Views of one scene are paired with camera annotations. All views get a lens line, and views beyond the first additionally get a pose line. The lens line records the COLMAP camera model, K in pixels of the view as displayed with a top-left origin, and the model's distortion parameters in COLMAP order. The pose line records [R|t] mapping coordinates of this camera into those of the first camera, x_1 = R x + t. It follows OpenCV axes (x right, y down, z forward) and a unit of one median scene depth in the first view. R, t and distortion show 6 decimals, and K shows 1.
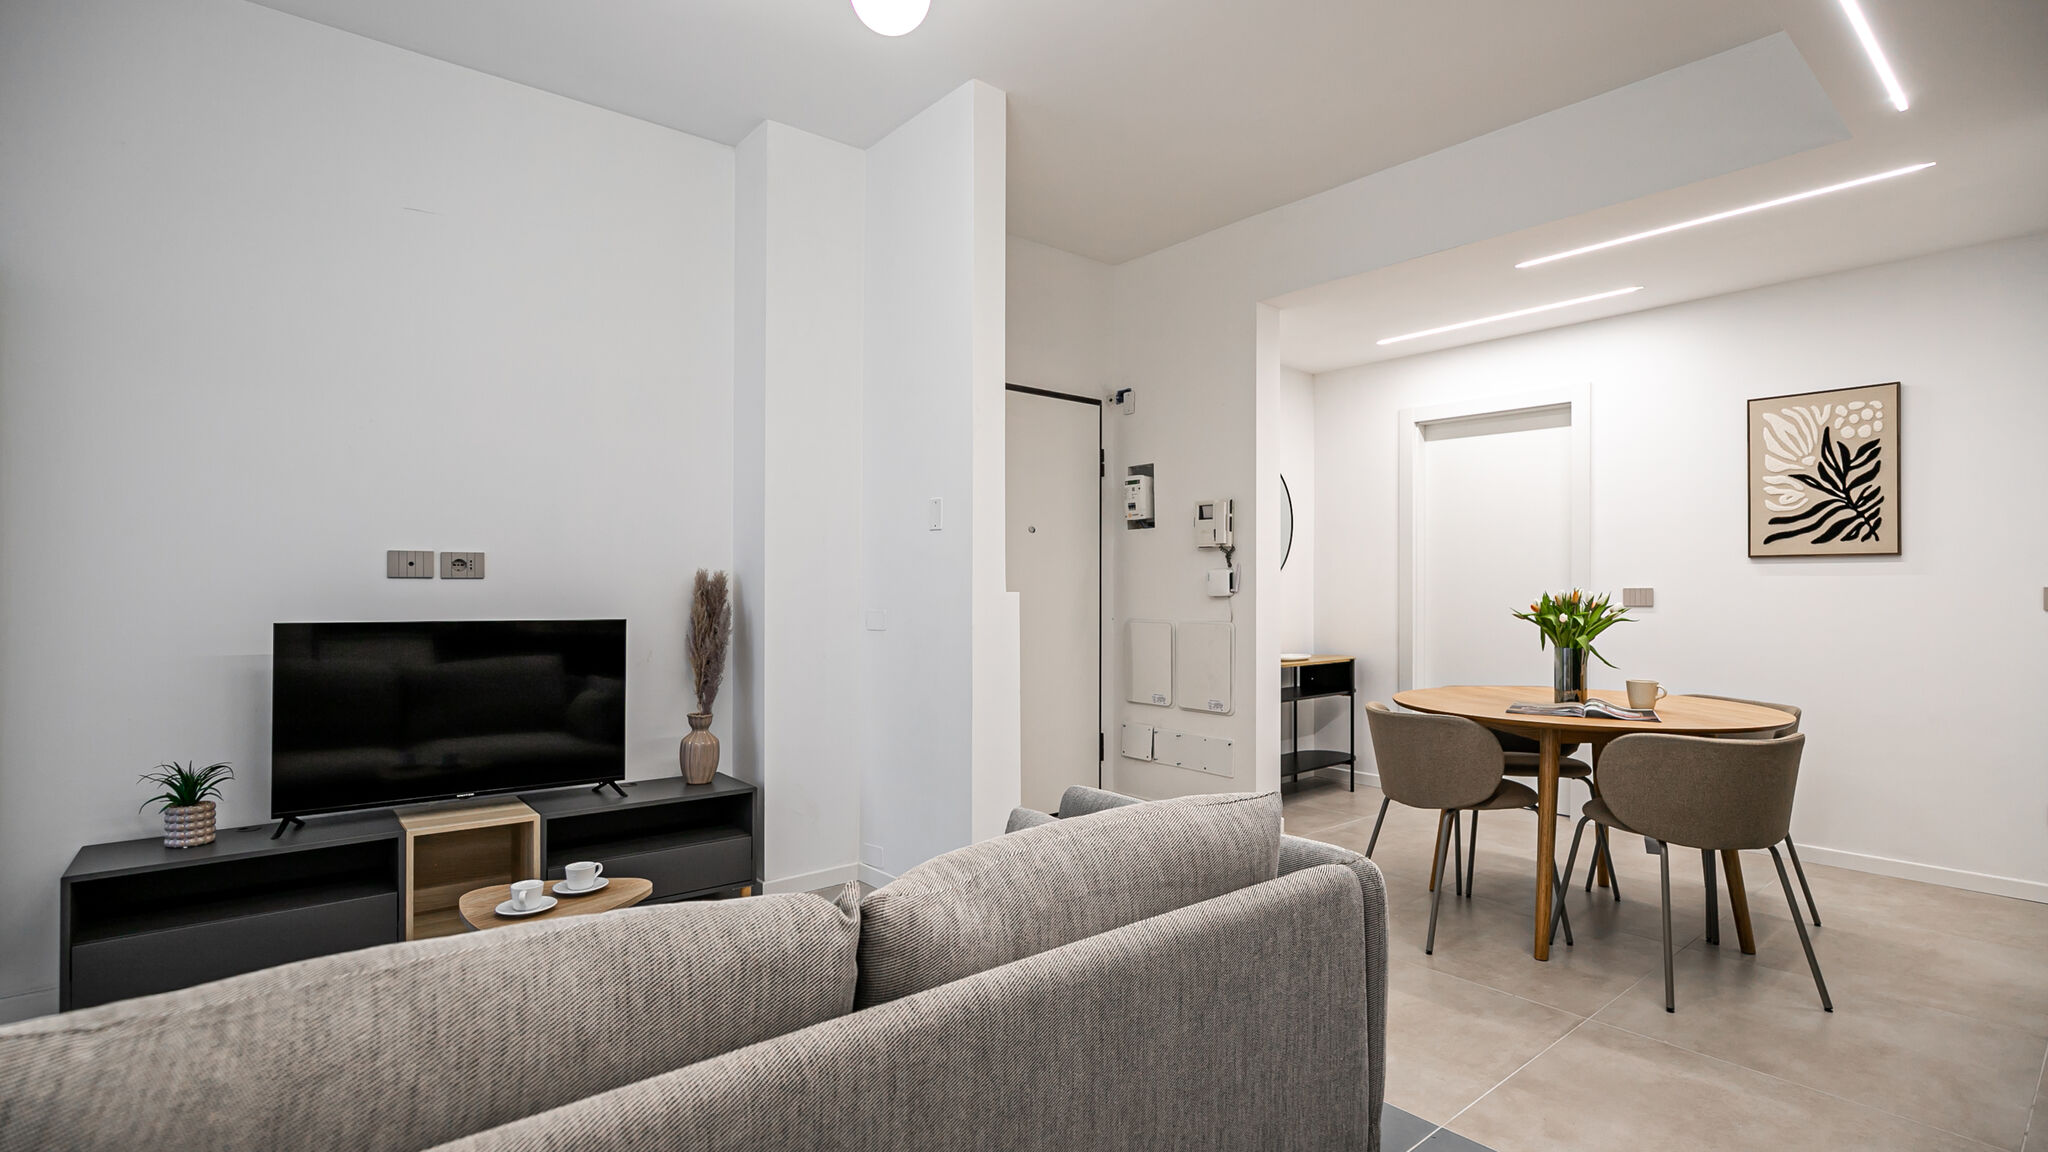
lens RADIAL K [[992.5, 0, 1005.9], [0, 992.5, 581.4], [0, 0, 1]] dist [-0.006713, 0.000414]
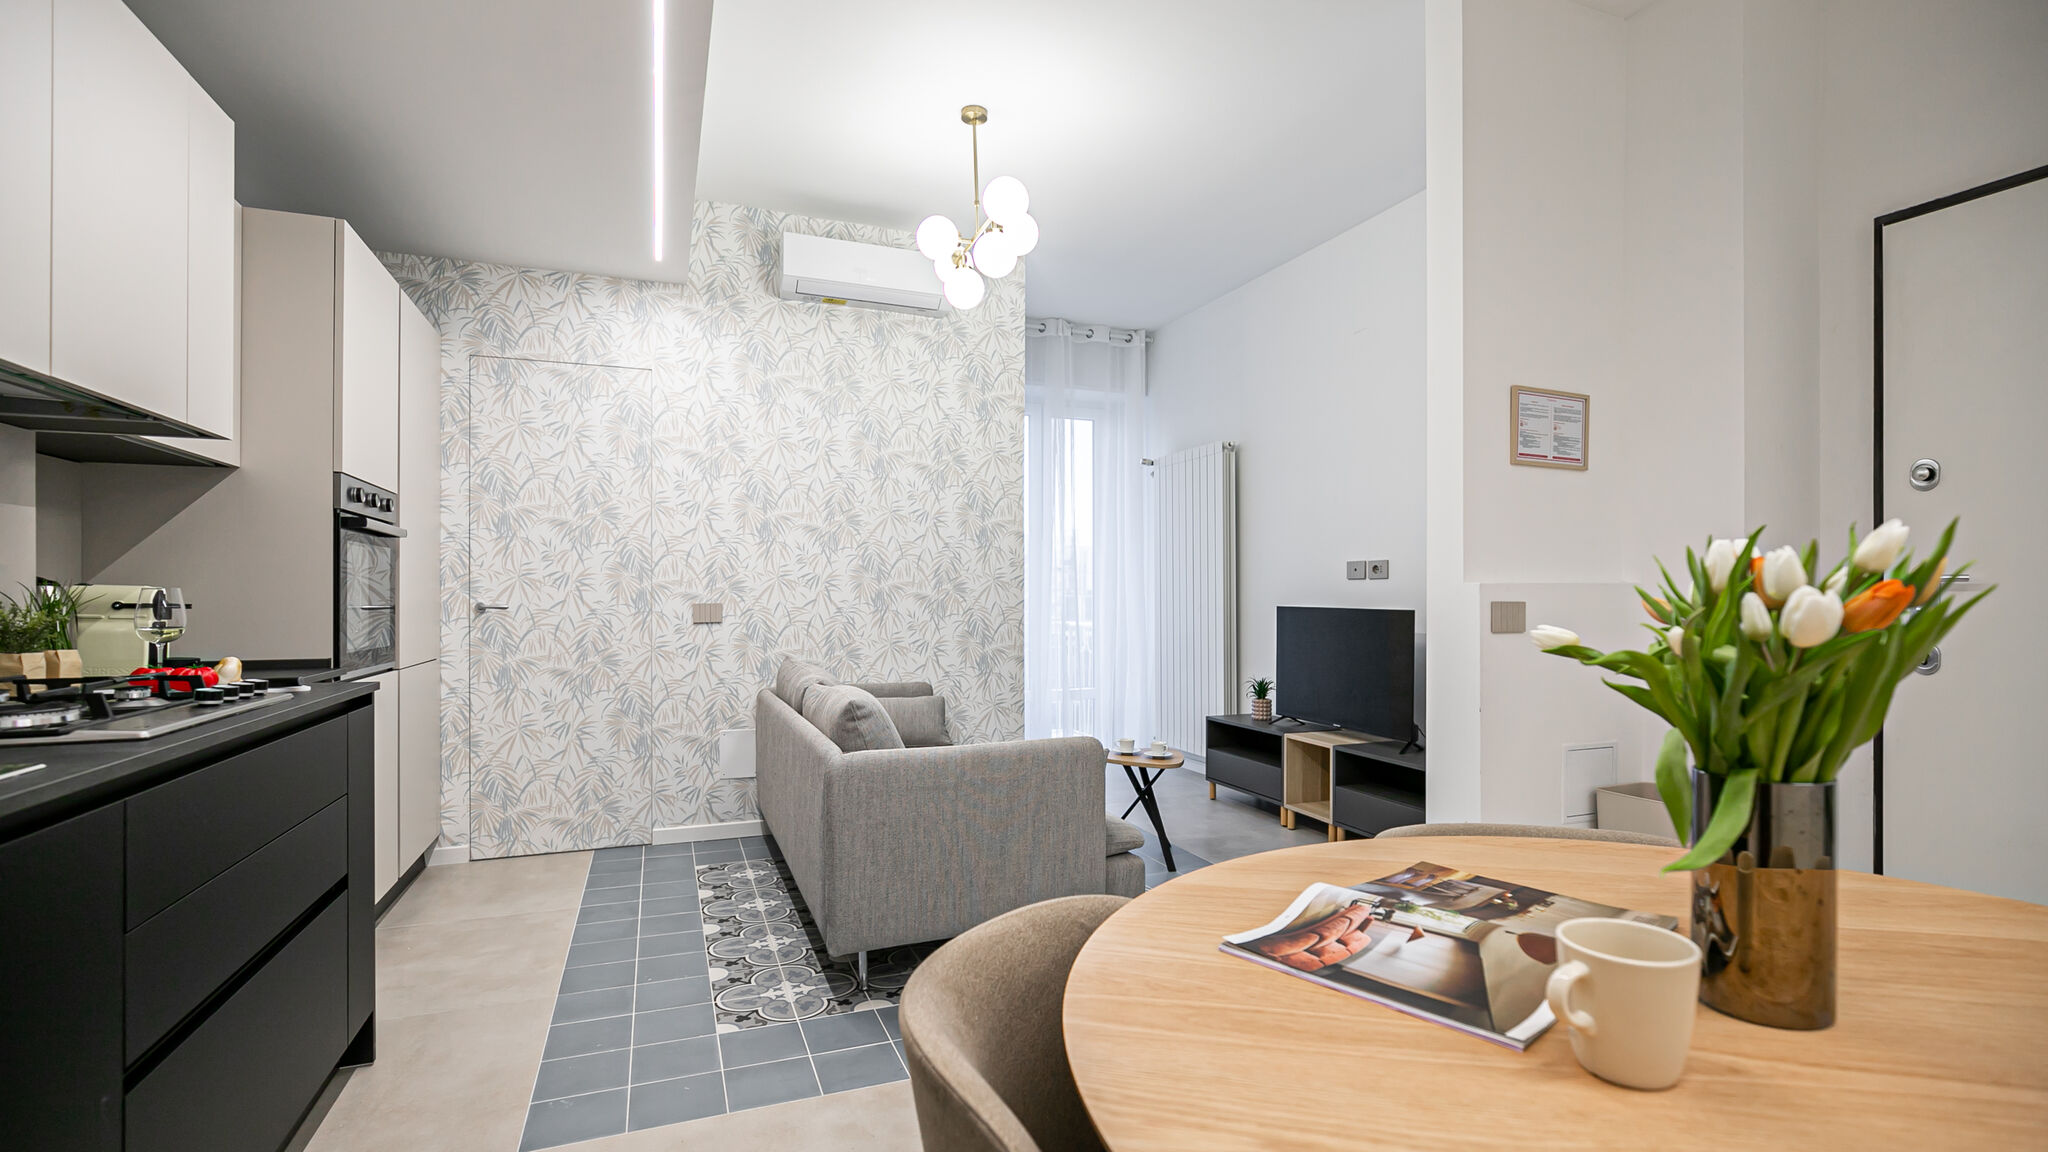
lens RADIAL K [[951.9, 0, 1029.2], [0, 951.9, 593.4], [0, 0, 1]] dist [-0.015774, 0.009492]
pose [[-0.320610, -0.004660, -0.947200, 0.750753], [0.005222, 0.999964, -0.006687, 0.020165], [0.947197, -0.007090, -0.320574, 0.785200]]
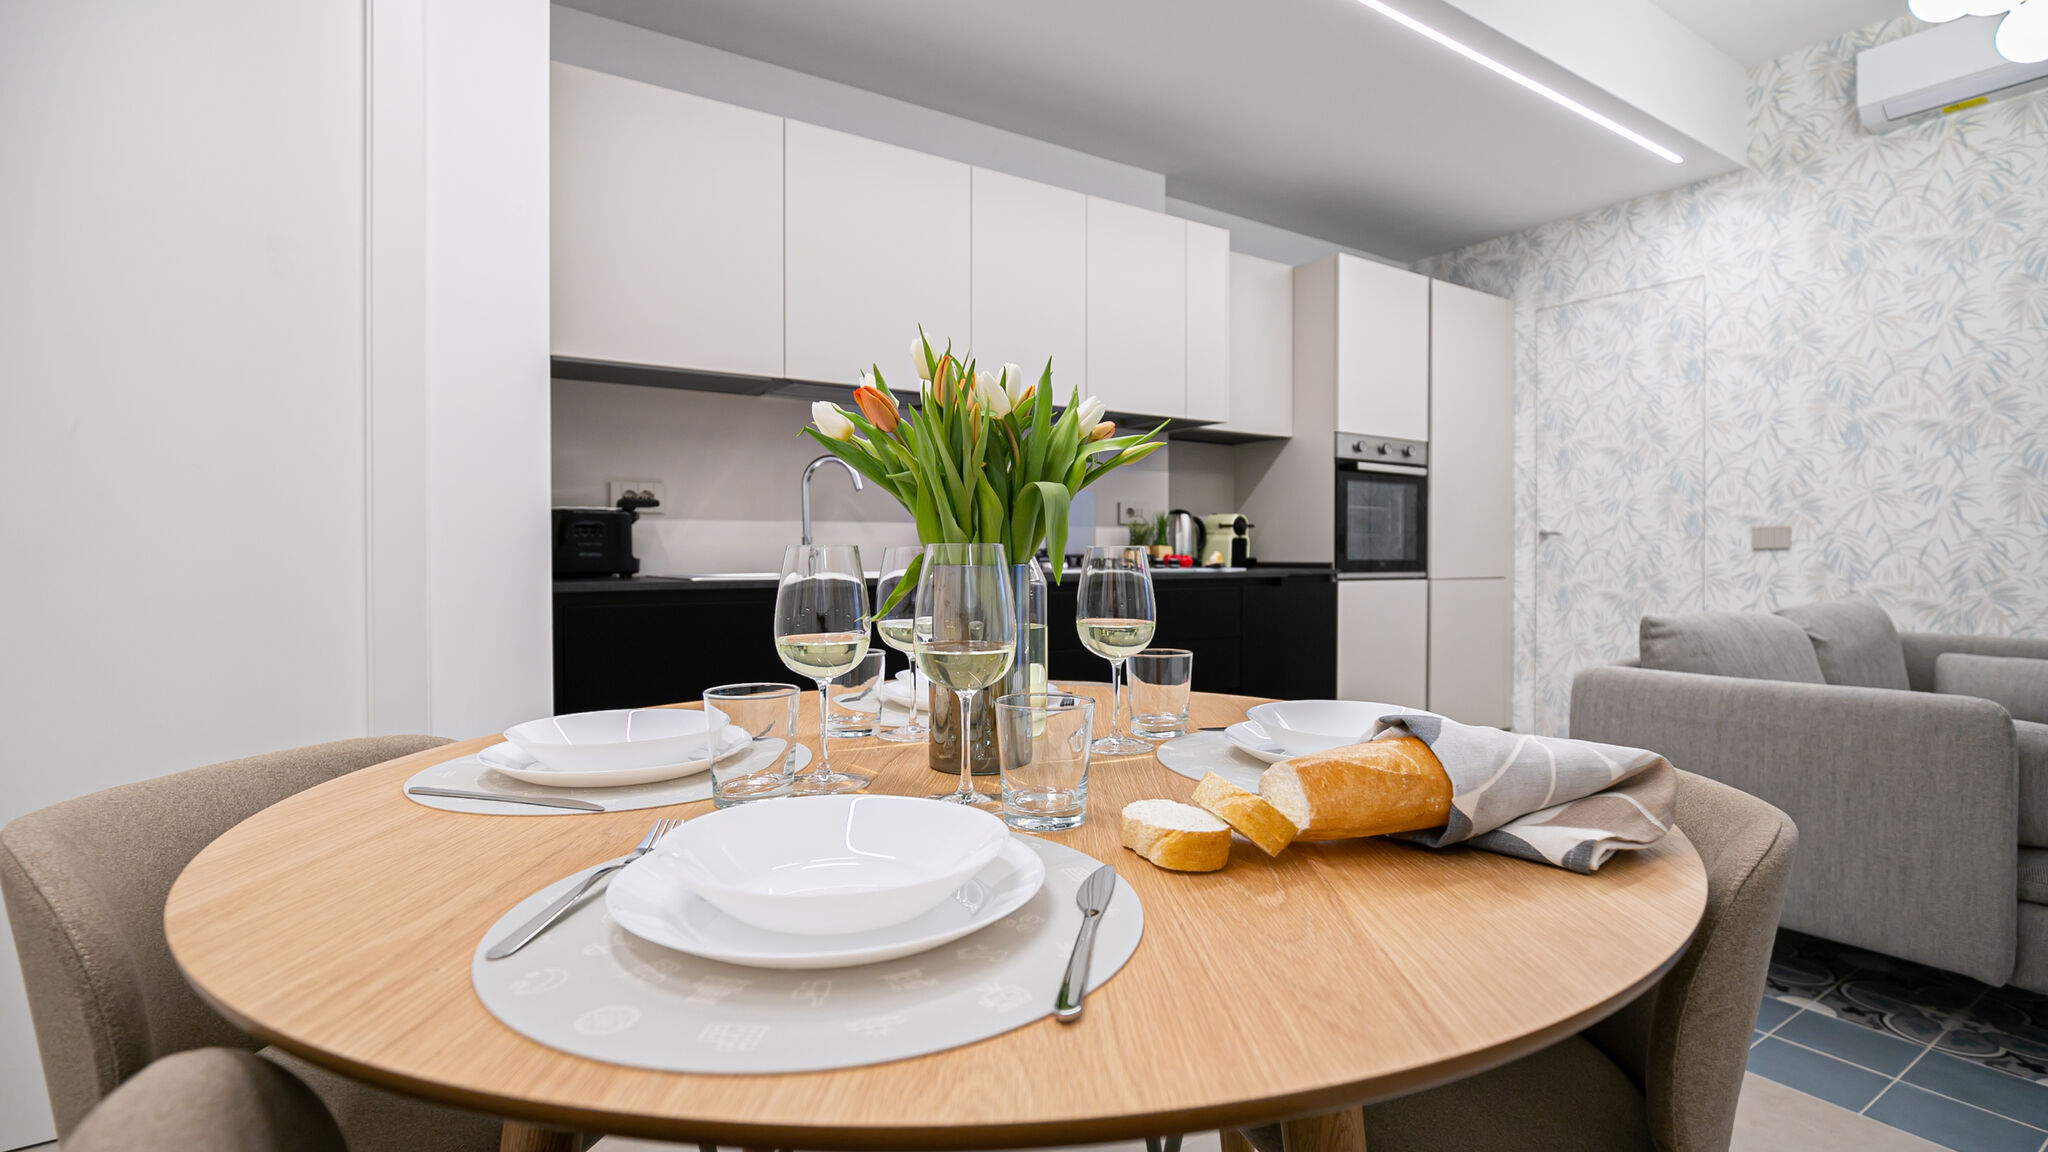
lens RADIAL K [[969.4, 0, 1023.0], [0, 969.4, 557.6], [0, 0, 1]] dist [-0.021056, 0.011876]
pose [[-0.992740, -0.003812, 0.120218, 0.464169], [-0.003928, 0.999992, -0.000728, 0.056417], [-0.120215, -0.001195, -0.992747, 1.119125]]
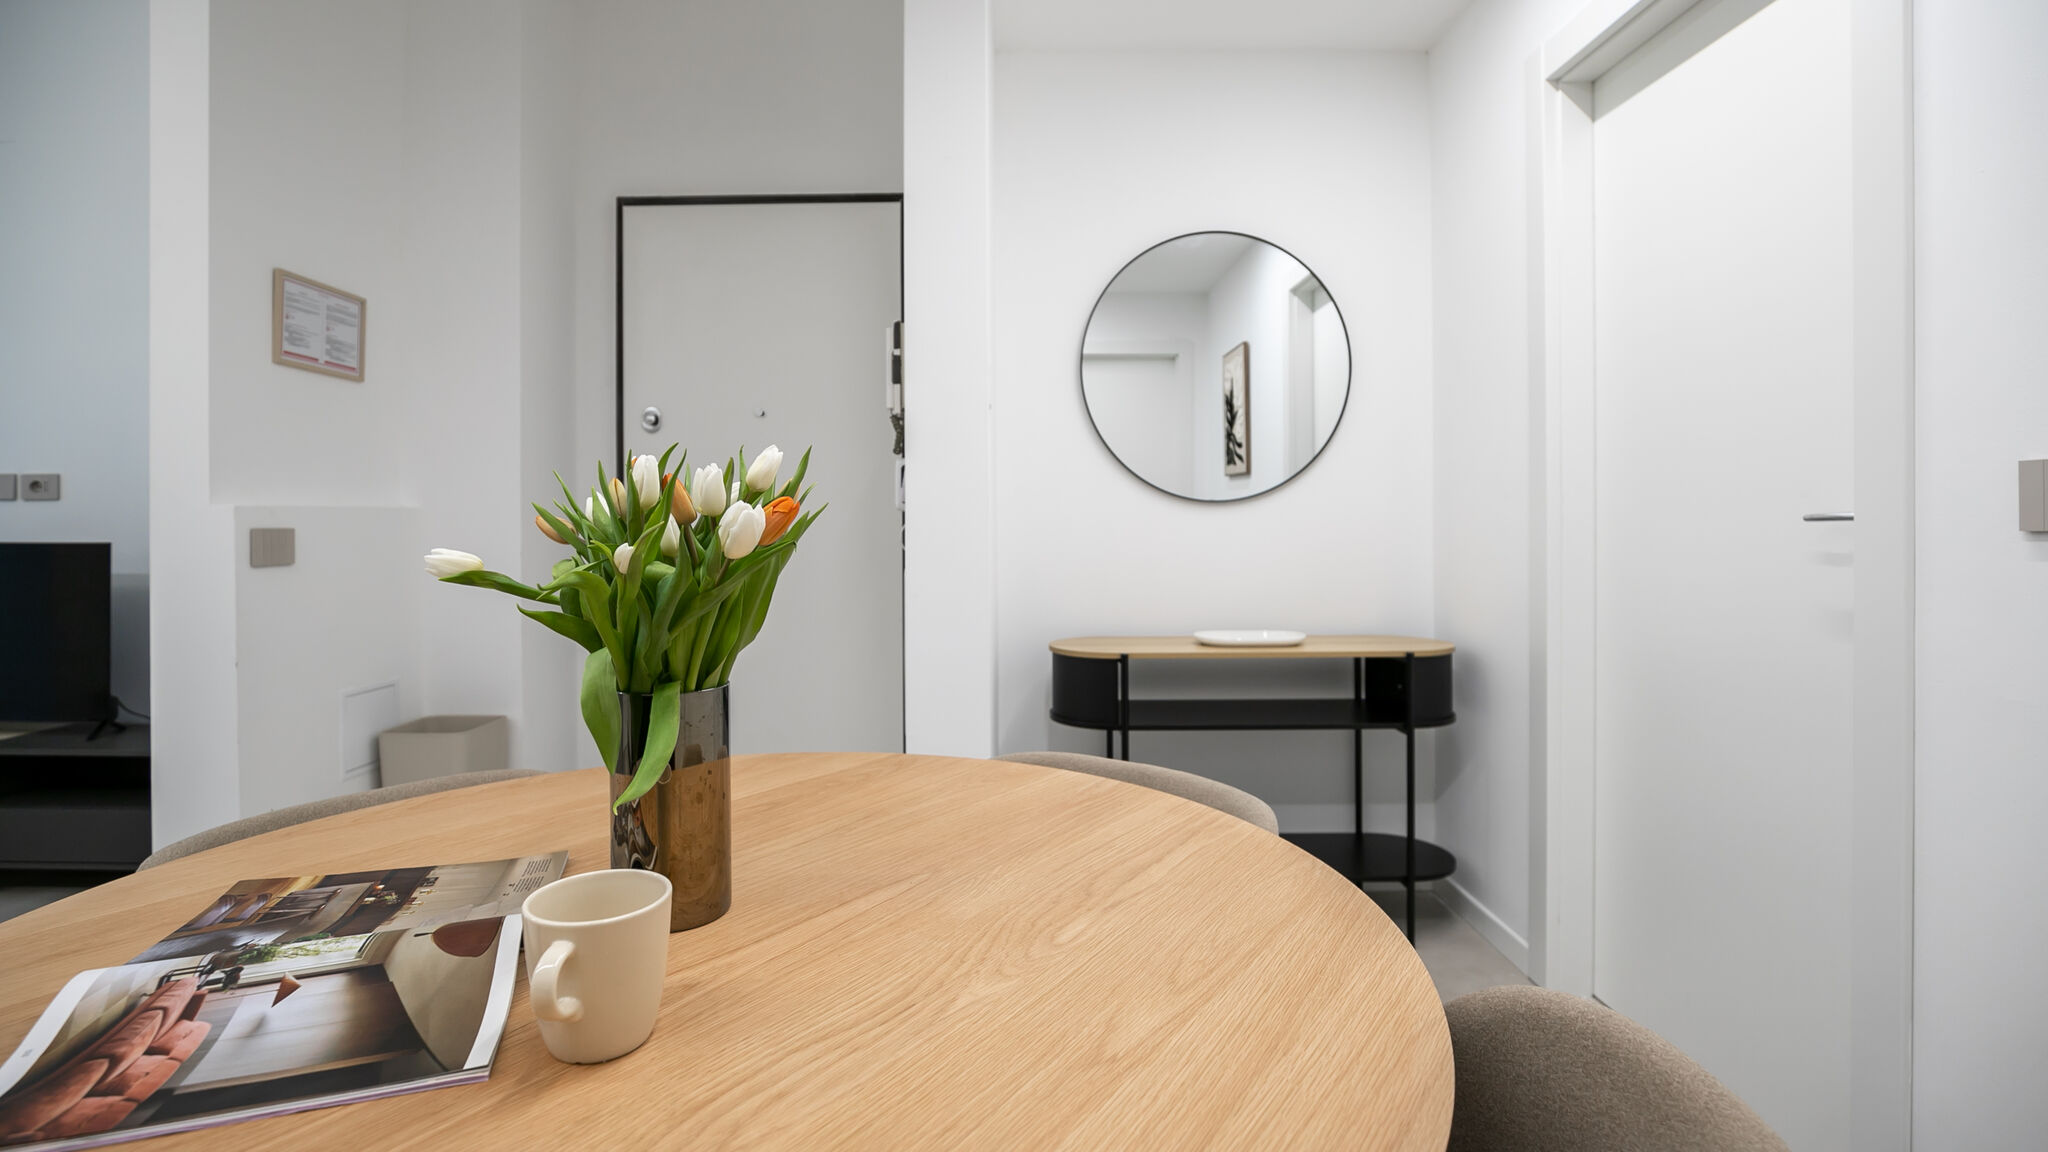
lens RADIAL K [[967.9, 0, 1020.9], [0, 967.9, 520.4], [0, 0, 1]] dist [-0.011287, 0.000898]
pose [[0.749720, -0.006961, -0.661718, 0.705341], [0.011282, 0.999934, 0.002263, 0.022342], [0.661659, -0.009162, 0.749749, 0.759193]]
